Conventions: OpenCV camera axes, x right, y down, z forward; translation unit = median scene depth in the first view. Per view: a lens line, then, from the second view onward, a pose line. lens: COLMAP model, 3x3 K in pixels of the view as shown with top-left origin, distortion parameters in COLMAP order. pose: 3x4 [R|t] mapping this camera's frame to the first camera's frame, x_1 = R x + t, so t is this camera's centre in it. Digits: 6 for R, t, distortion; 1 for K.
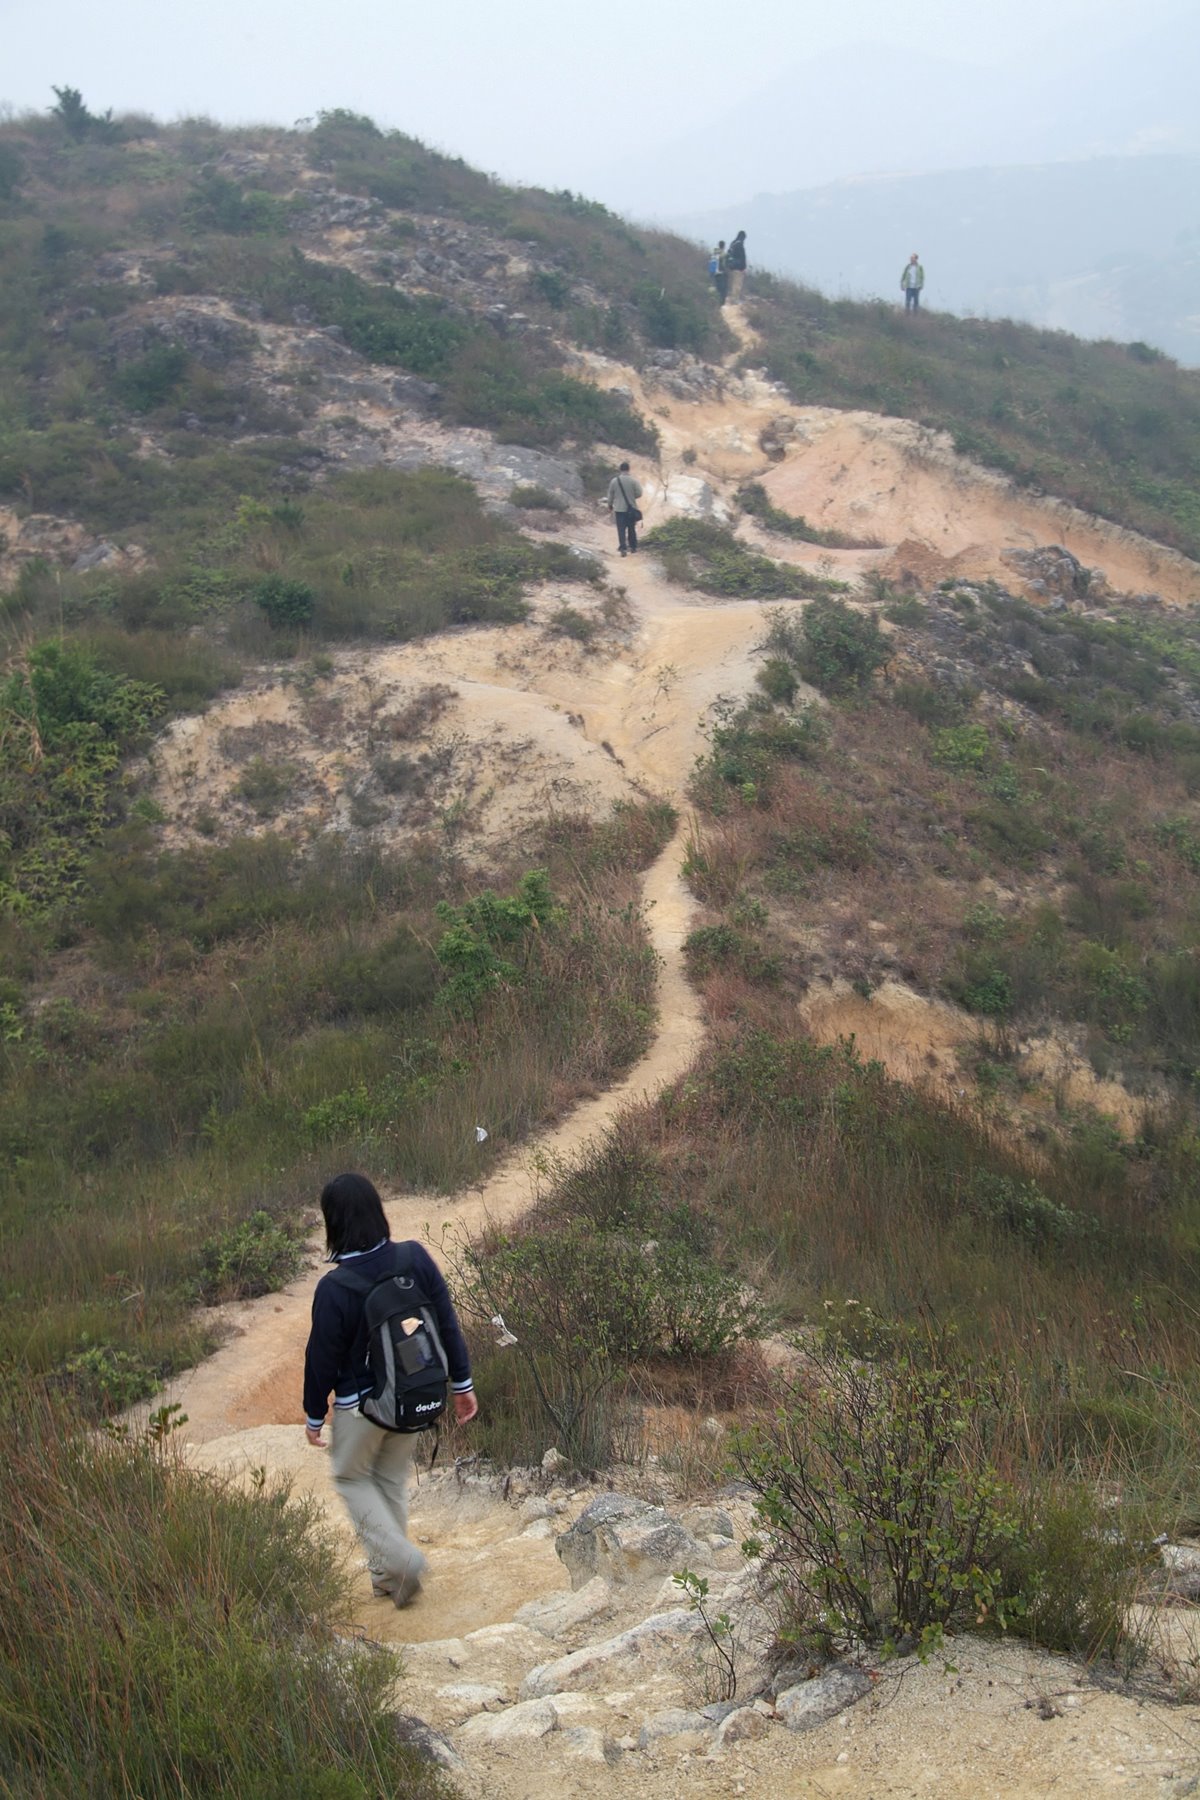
lens RADIAL K [[2794.5, 0, 602.1], [0, 2794.5, 897.6], [0, 0, 1]] dist [0.204369, 0.000000]
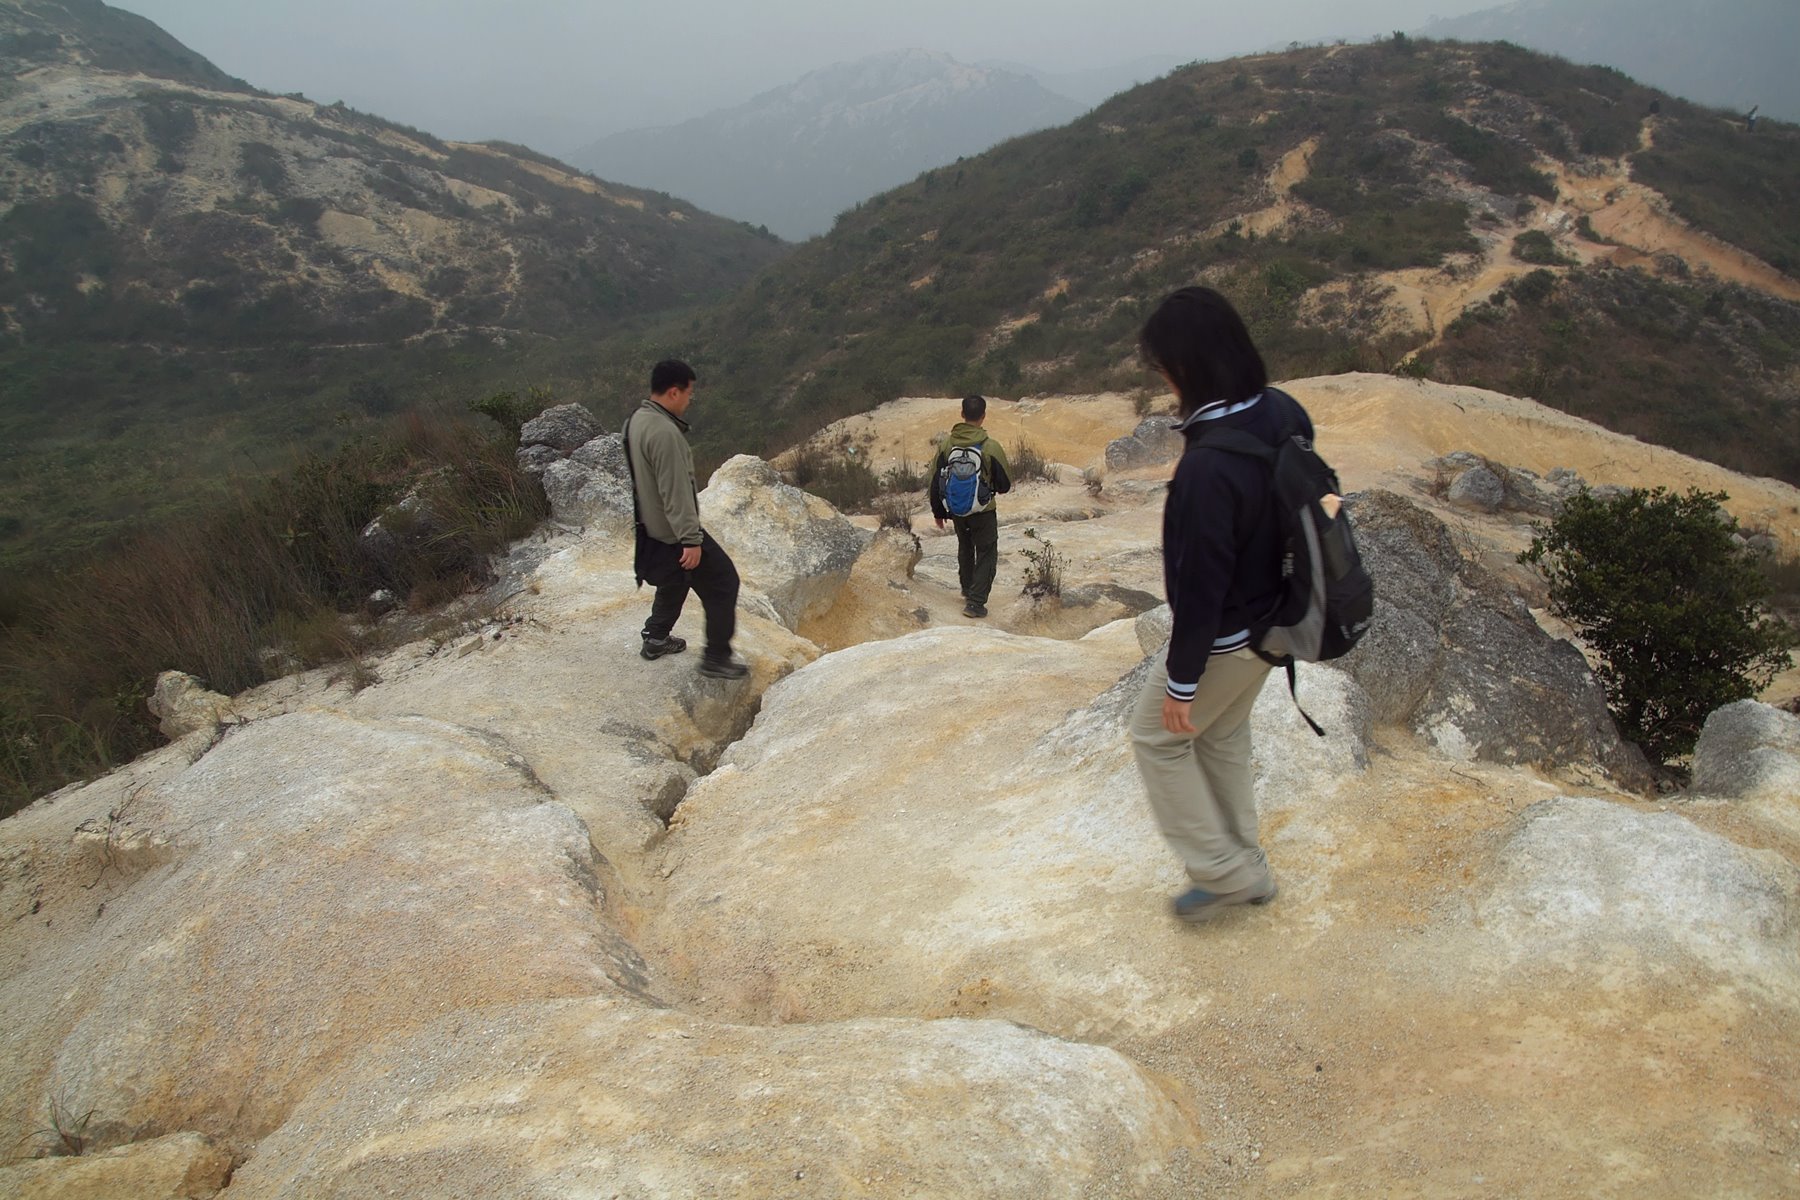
lens RADIAL K [[1459.4, 0, 884.5], [0, 1459.4, 617.4], [0, 0, 1]] dist [-0.133068, 0.106510]
pose [[0.819929, 0.219826, -0.528577, 0.302504], [-0.106326, 0.965746, 0.236706, -0.025732], [0.562505, -0.137881, 0.815216, -0.522586]]
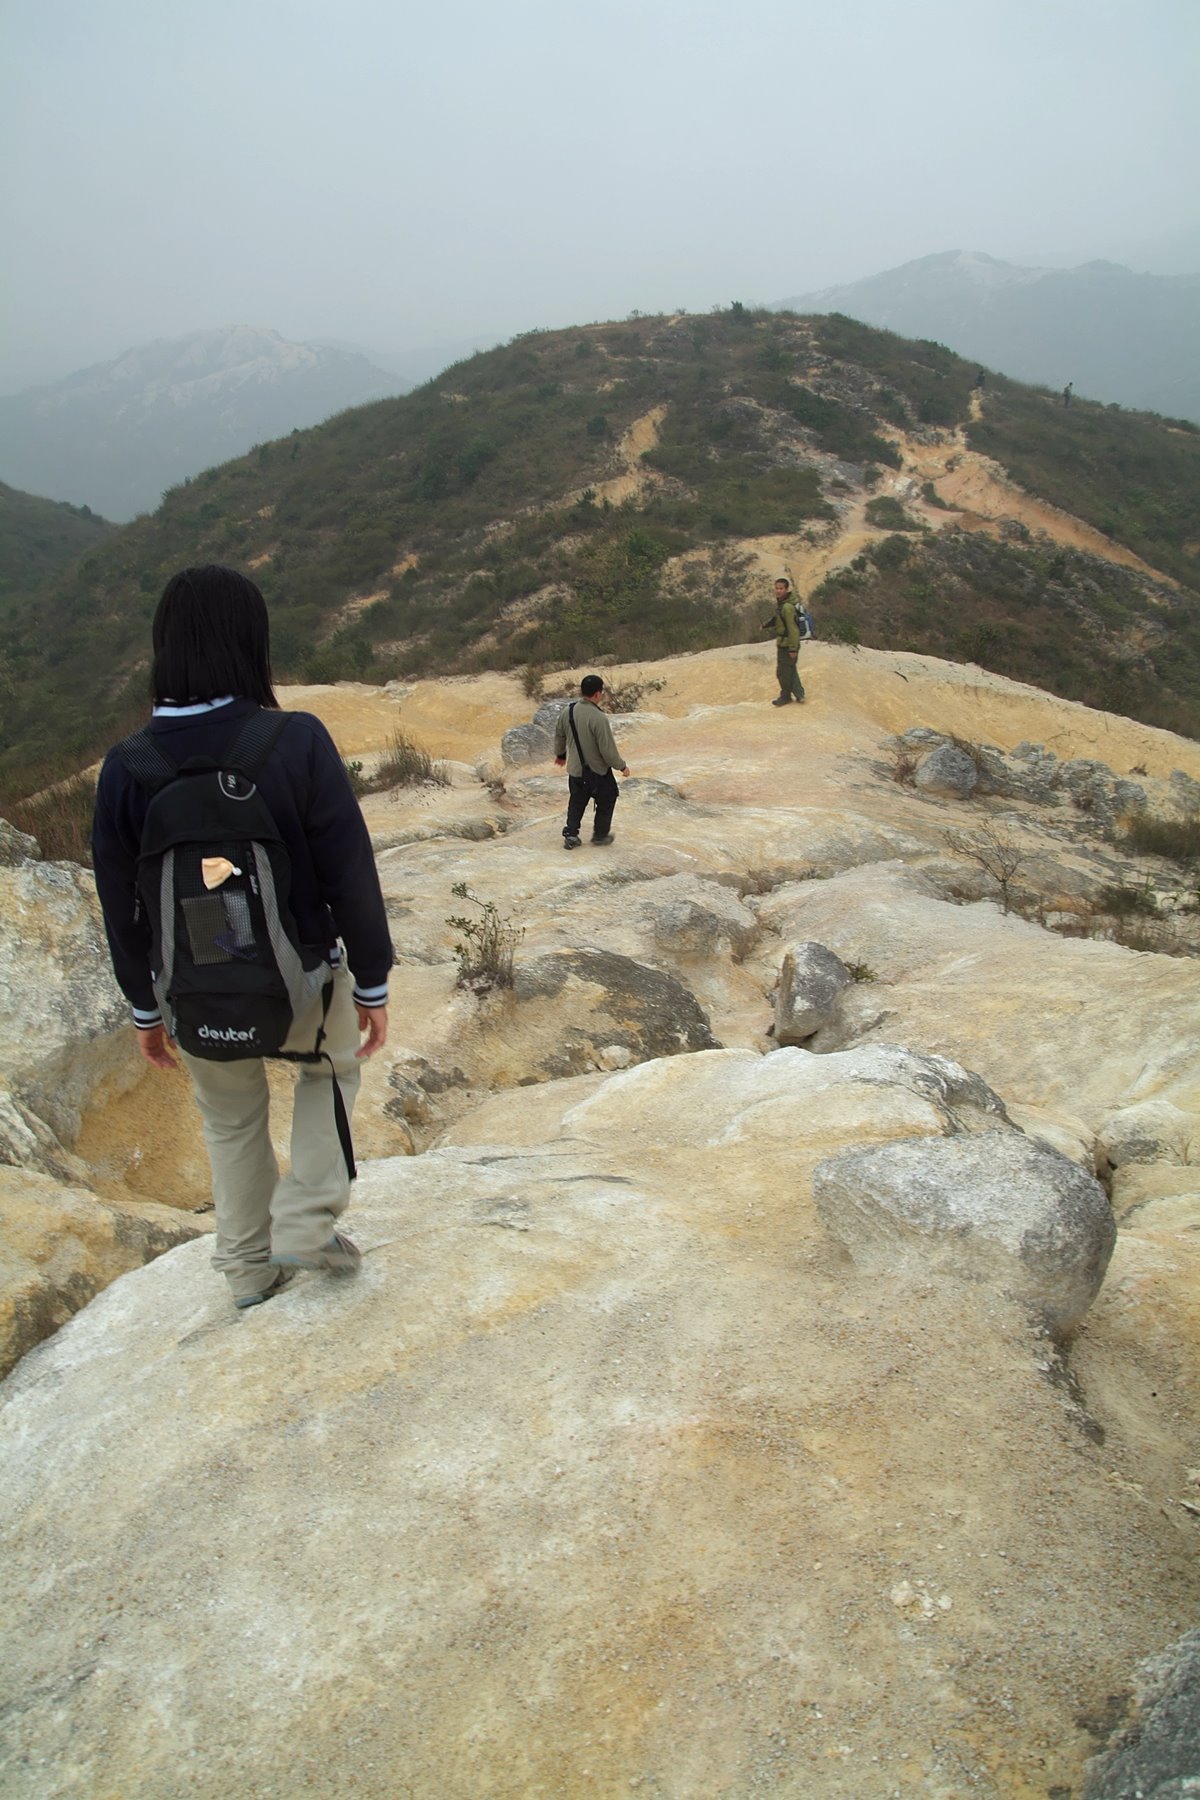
lens RADIAL K [[1459.4, 0, 603.5], [0, 1459.4, 893.6], [0, 0, 1]] dist [-0.133068, 0.106510]
pose [[0.936002, 0.163414, -0.311764, 0.256671], [-0.100527, 0.972916, 0.208155, -0.018957], [0.337335, -0.163493, 0.927079, -0.453352]]
